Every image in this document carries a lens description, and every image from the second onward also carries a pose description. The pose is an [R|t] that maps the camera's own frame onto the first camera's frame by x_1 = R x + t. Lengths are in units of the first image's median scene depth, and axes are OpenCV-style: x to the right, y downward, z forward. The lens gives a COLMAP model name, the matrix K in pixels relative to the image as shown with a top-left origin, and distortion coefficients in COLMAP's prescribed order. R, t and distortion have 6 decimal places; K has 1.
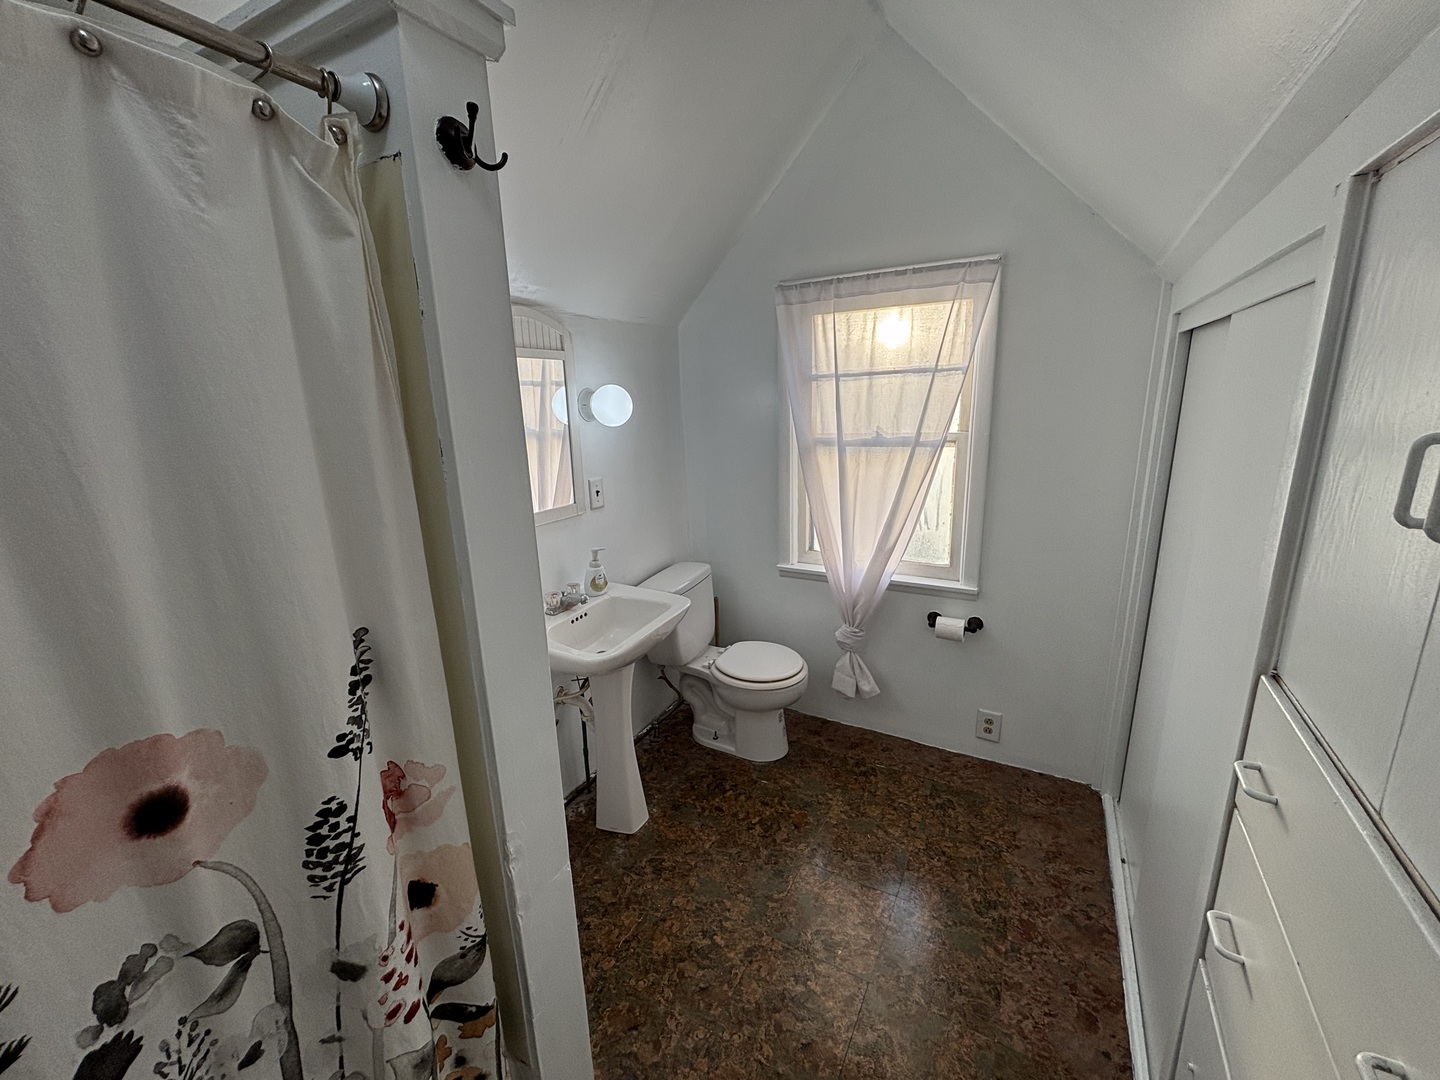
lens RADIAL K [[580.6, 0, 728.2], [0, 580.6, 536.9], [0, 0, 1]] dist [0.002594, 0.000418]
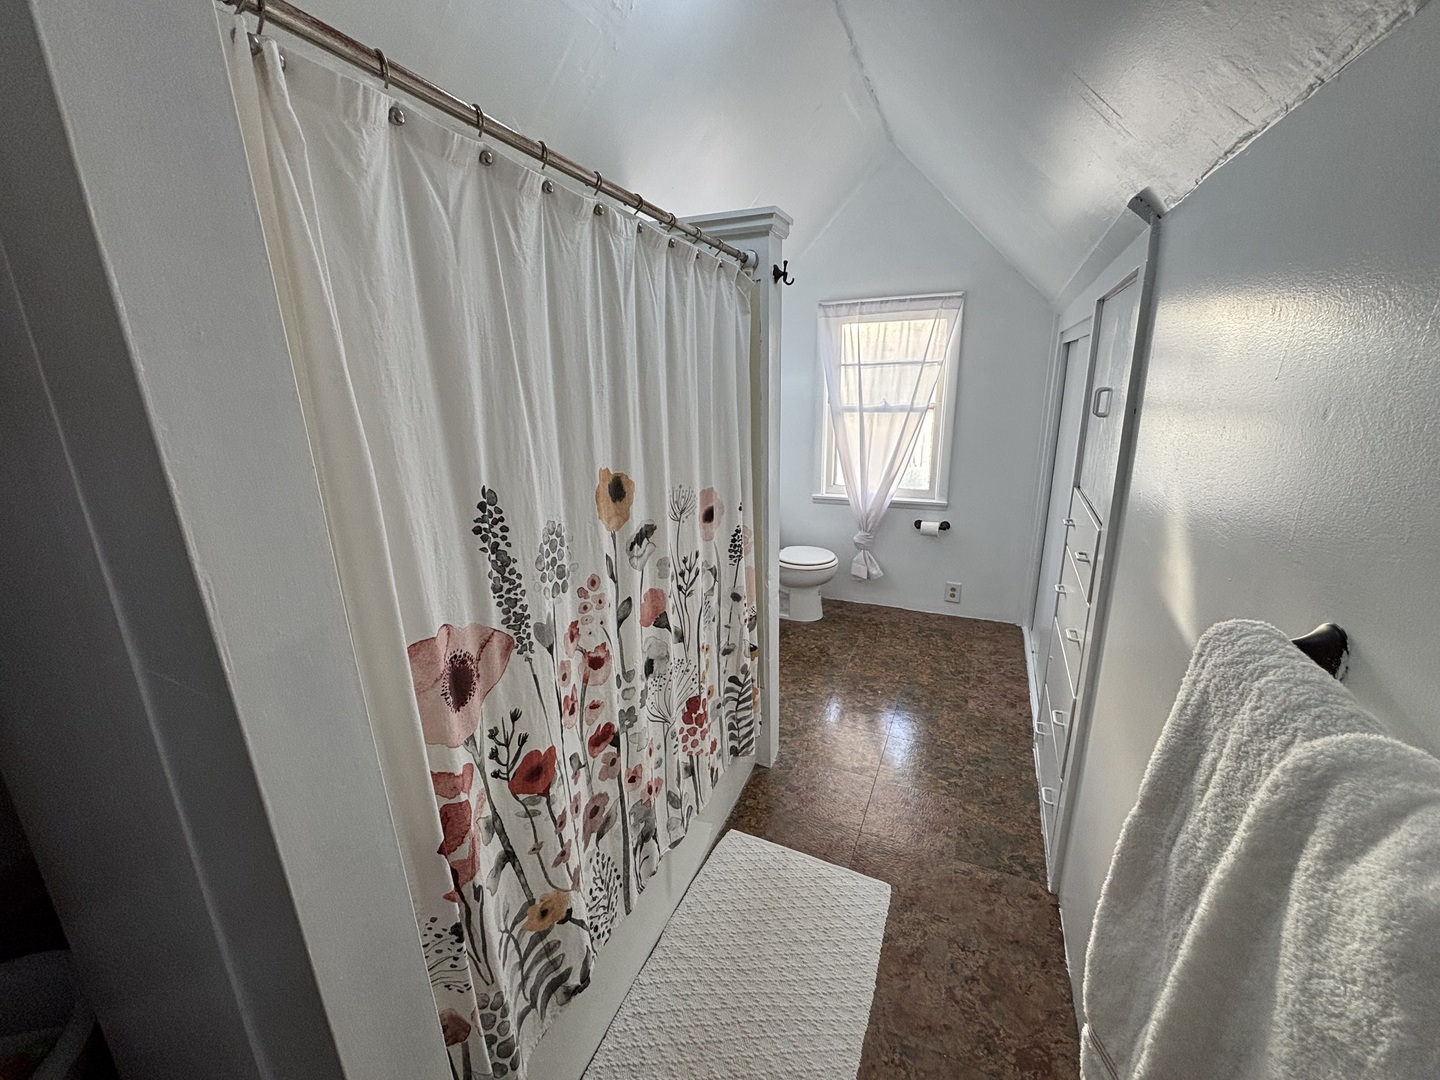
lens RADIAL K [[580.6, 0, 717.2], [0, 580.6, 540.8], [0, 0, 1]] dist [0.002594, 0.000418]
pose [[0.997036, -0.013120, 0.075805, -0.309632], [0.011003, 0.999540, 0.028273, 0.140072], [-0.076141, -0.027355, 0.996722, -0.519205]]
